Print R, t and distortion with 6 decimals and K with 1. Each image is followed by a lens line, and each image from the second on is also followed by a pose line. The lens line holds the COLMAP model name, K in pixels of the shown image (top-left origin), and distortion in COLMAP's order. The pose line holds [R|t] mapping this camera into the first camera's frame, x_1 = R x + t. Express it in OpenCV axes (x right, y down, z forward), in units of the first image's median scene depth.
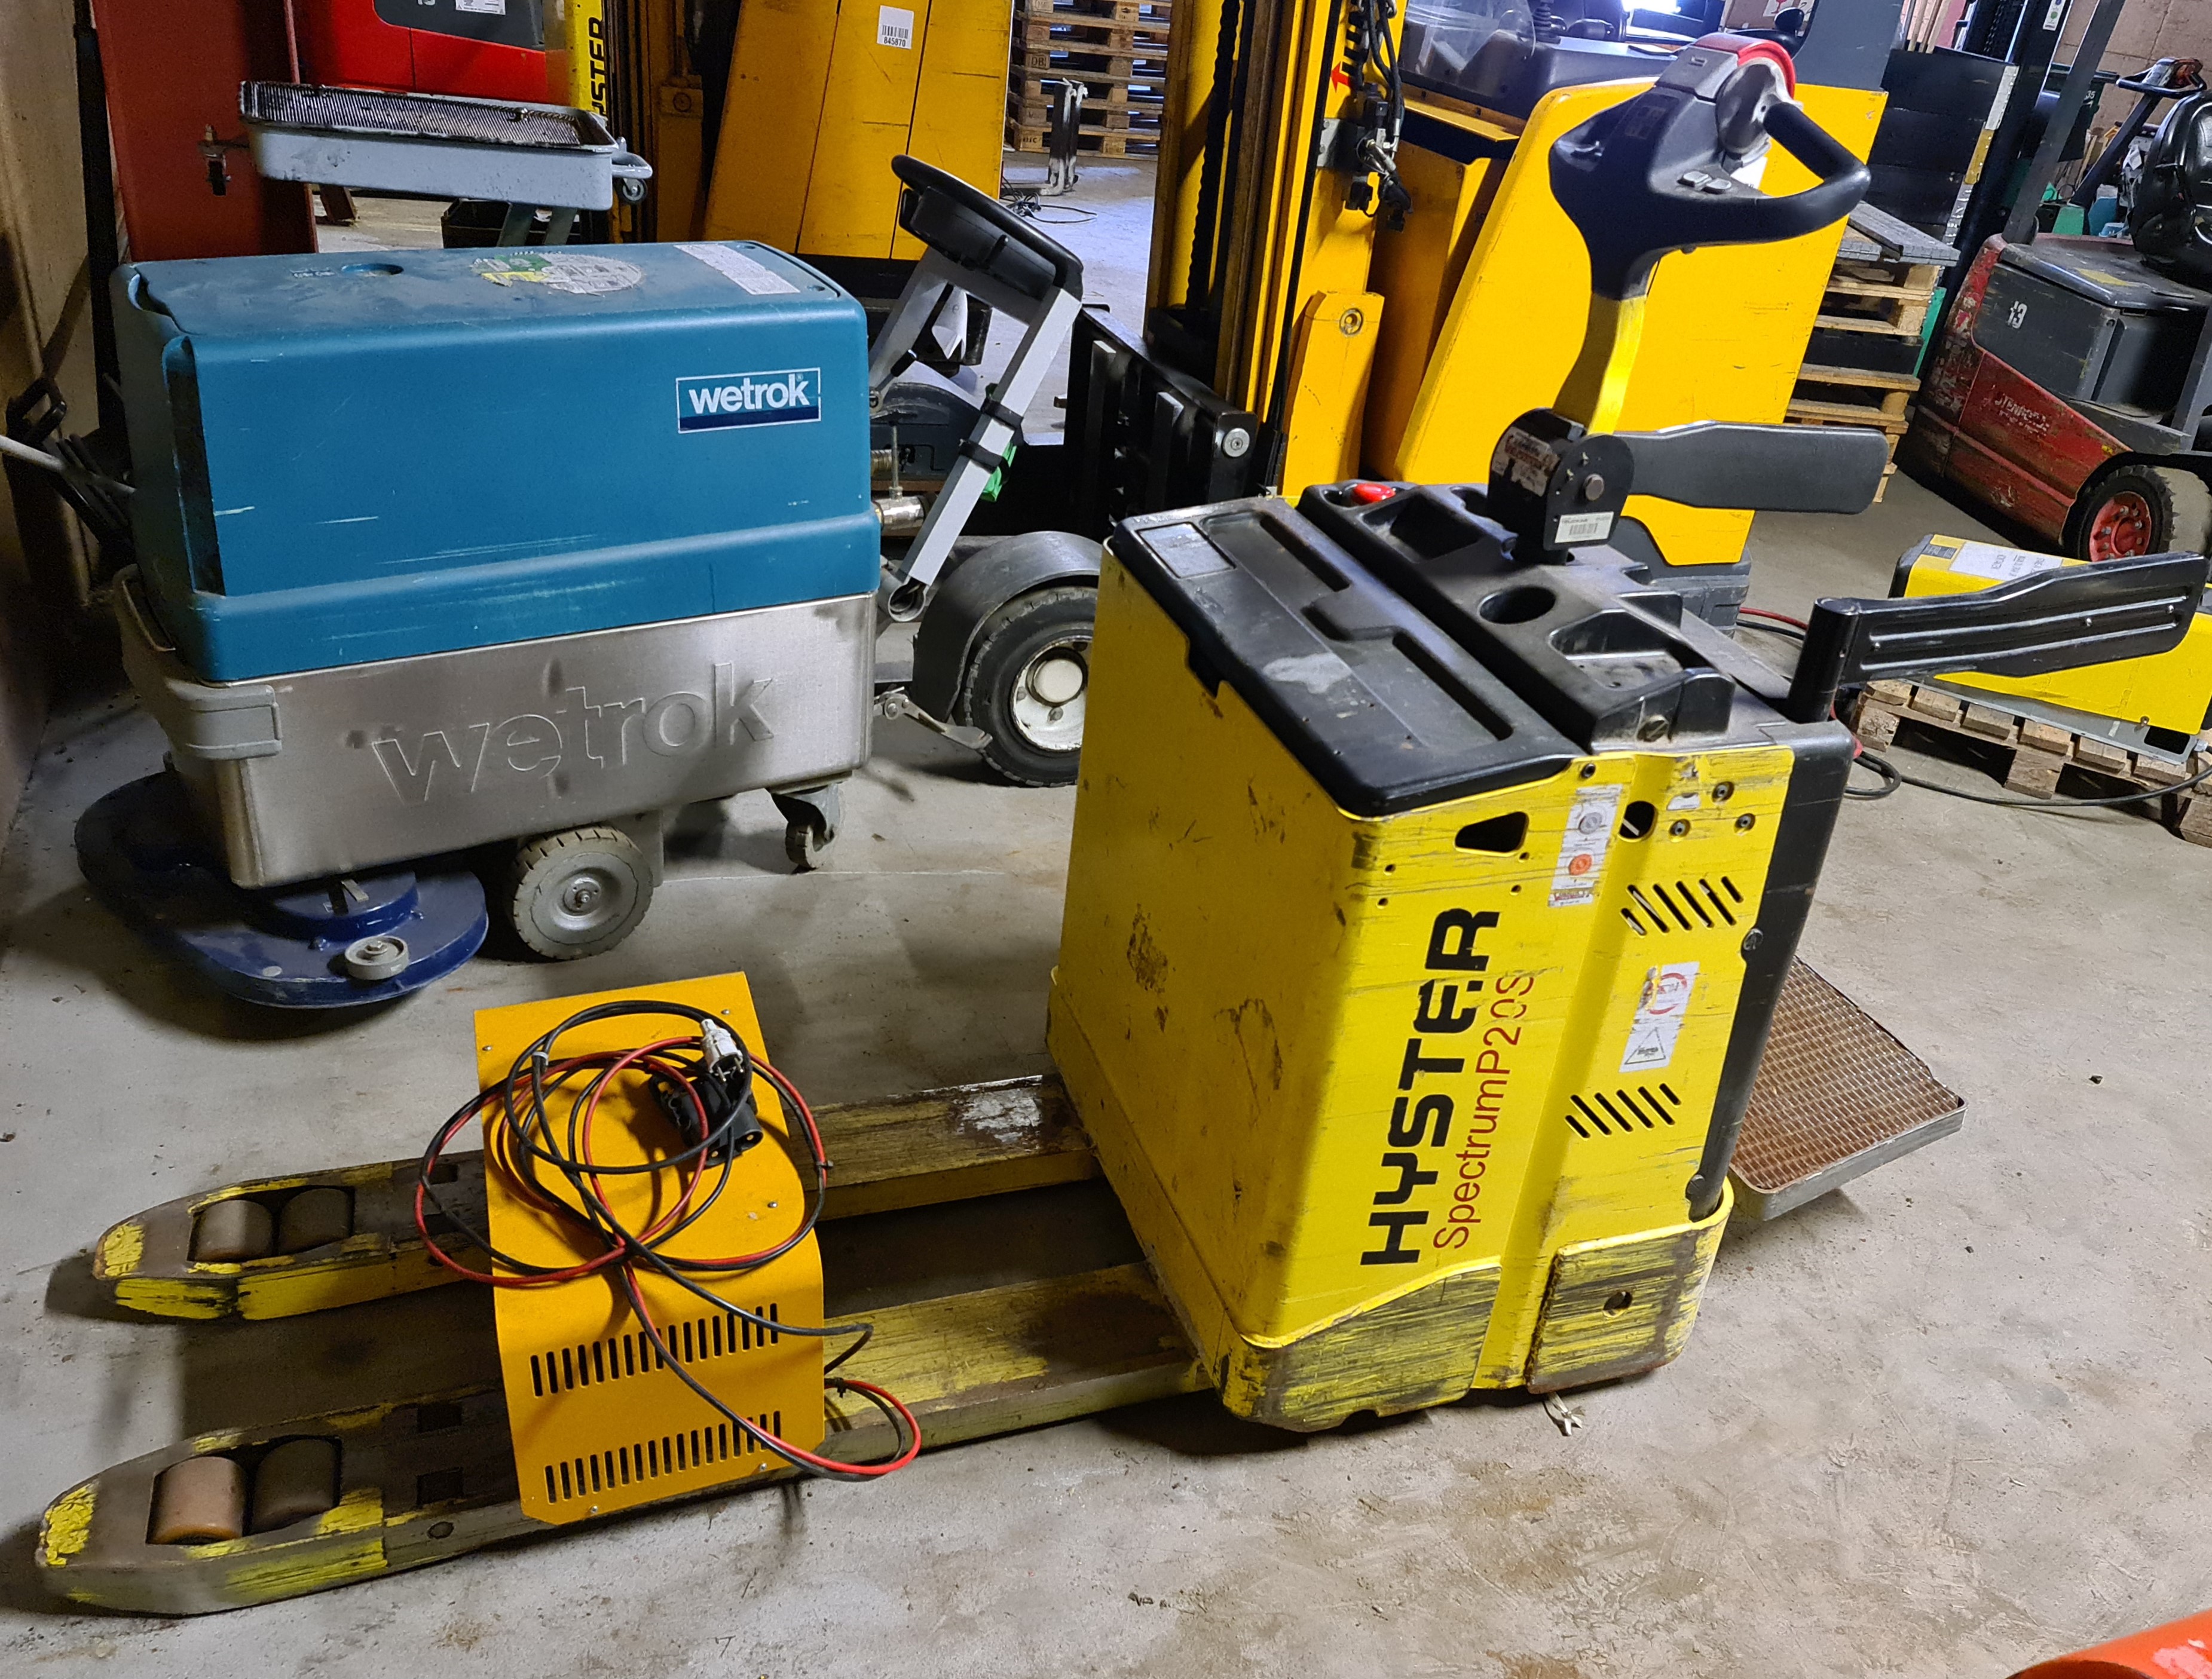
lens RADIAL K [[1703.6, 0, 1111.9], [0, 1703.6, 814.3], [0, 0, 1]] dist [0.092131, -0.001984]
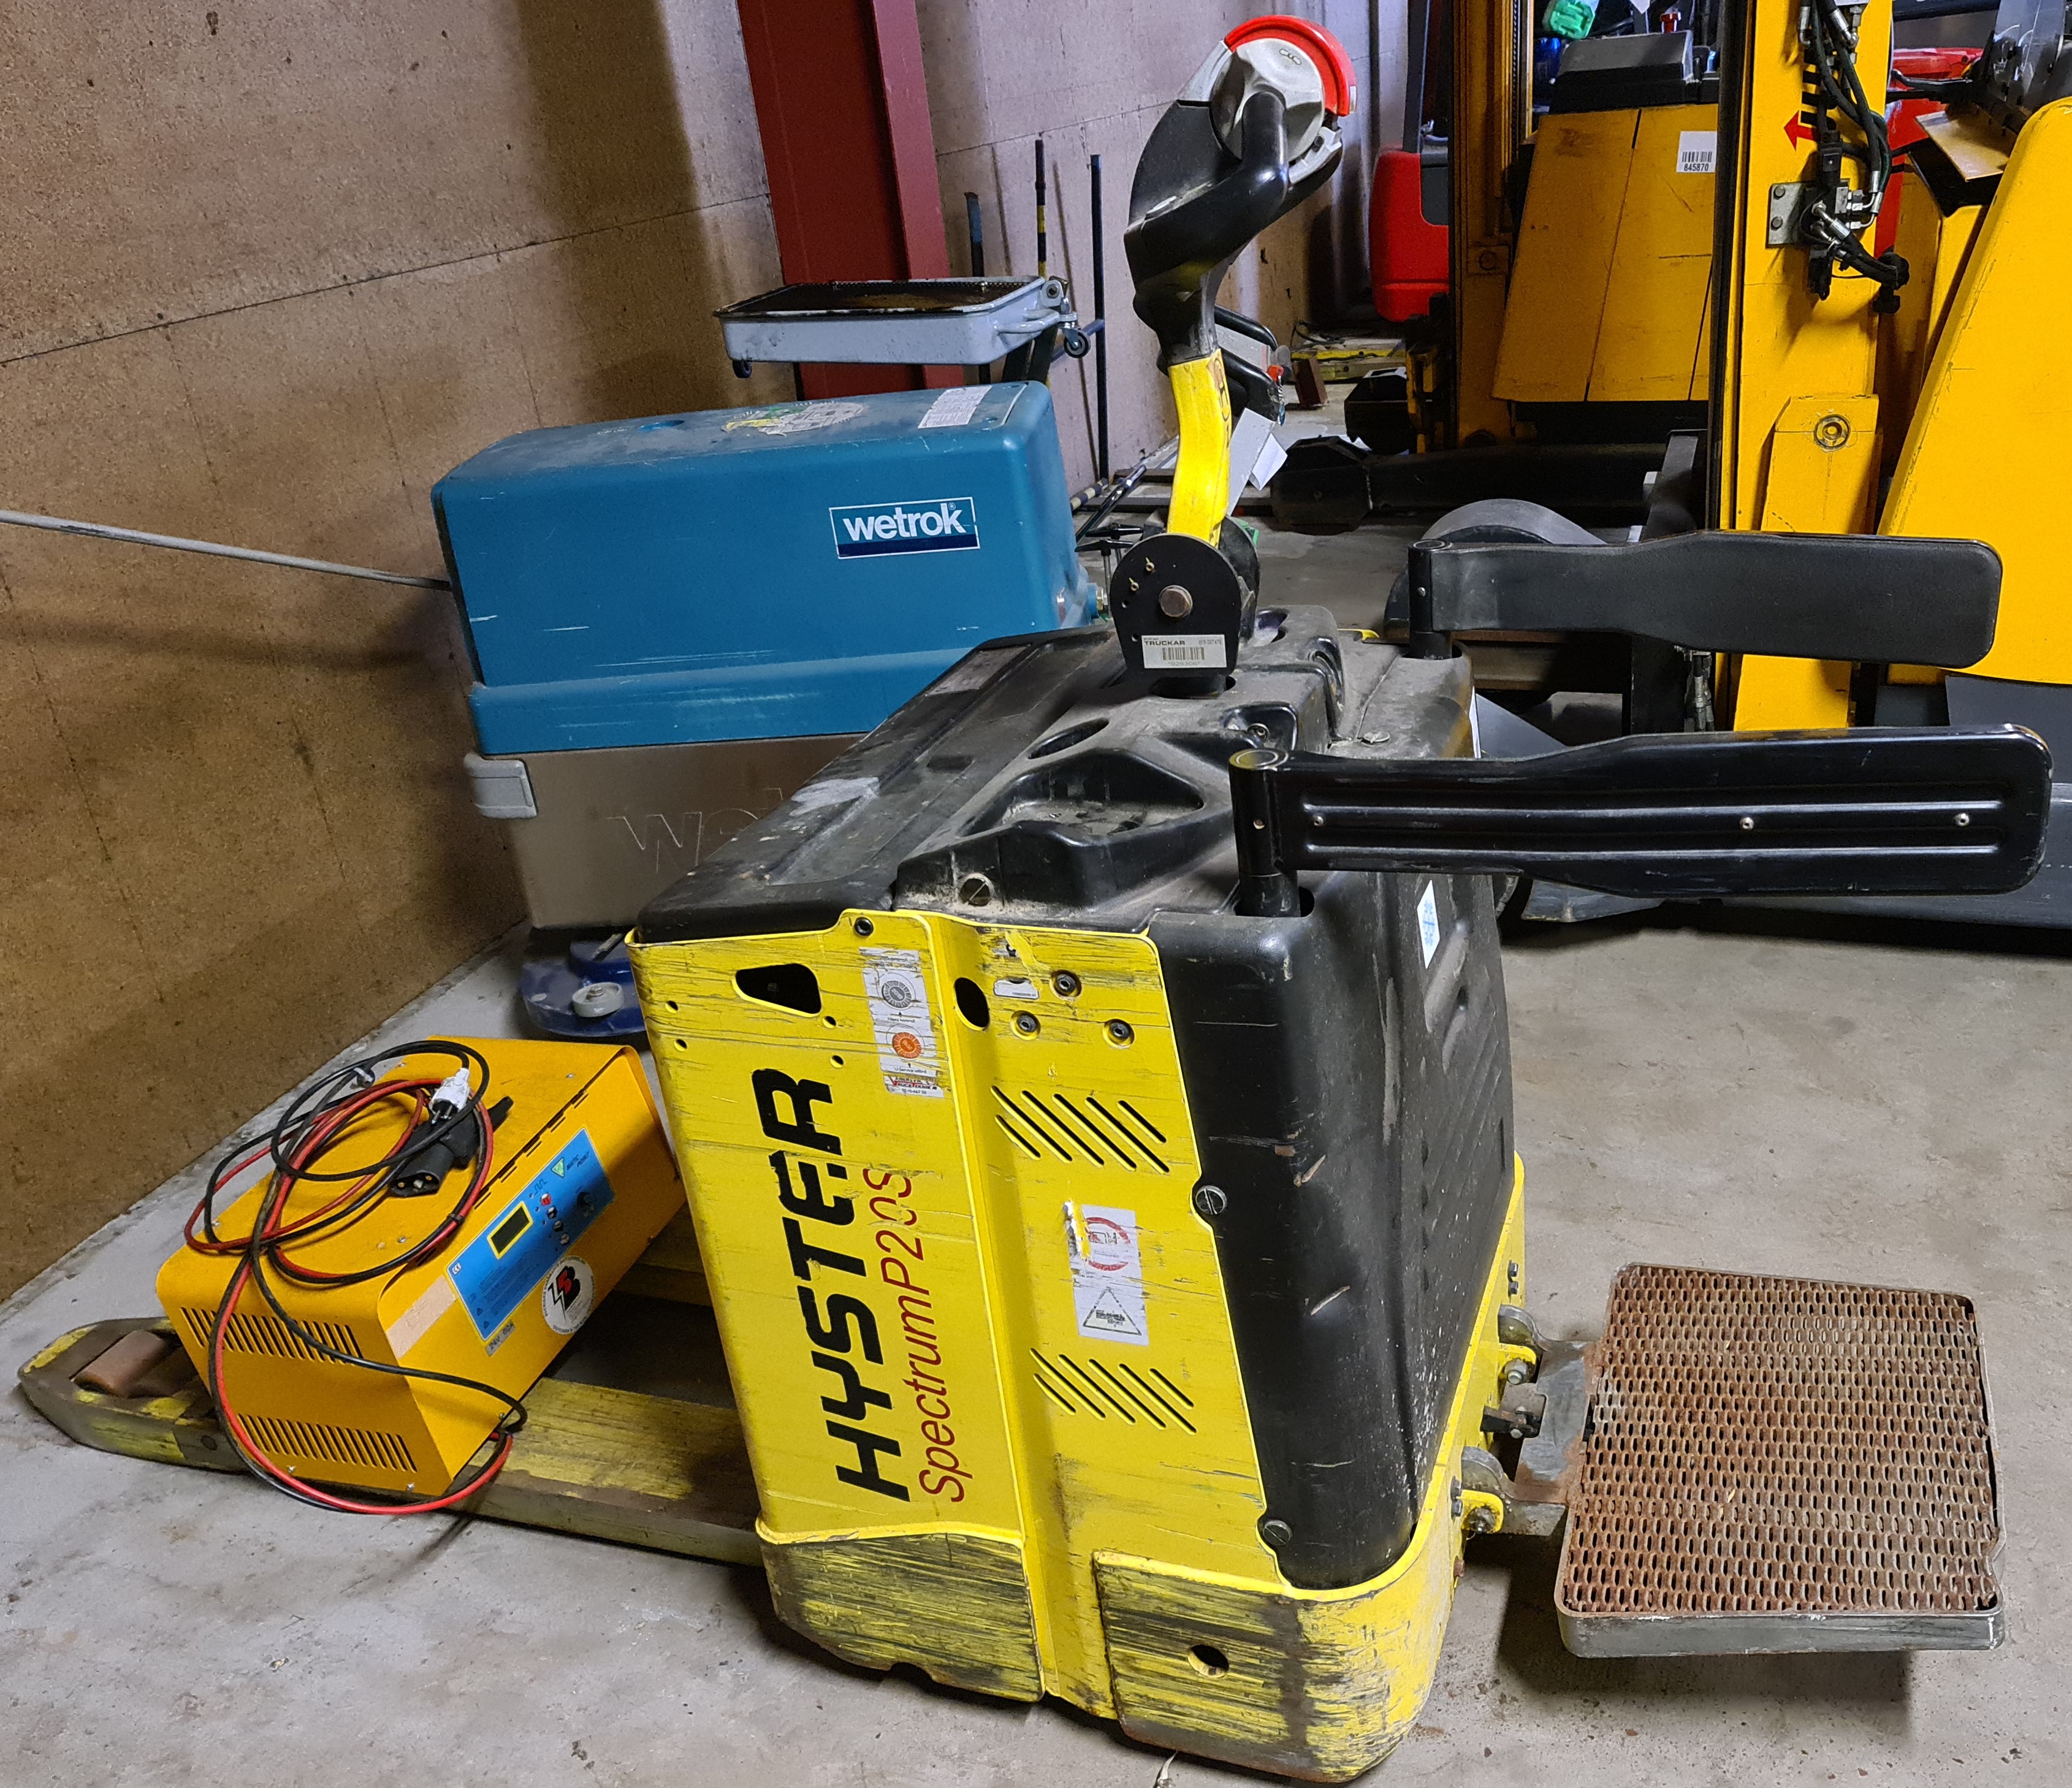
lens RADIAL K [[1730.3, 0, 1231.4], [0, 1730.3, 901.5], [0, 0, 1]] dist [0.070554, -0.003749]
pose [[0.782580, 0.113859, -0.612050, 0.829902], [-0.147847, 0.988997, -0.005058, -0.053011], [0.604740, 0.094448, 0.790803, 0.403892]]
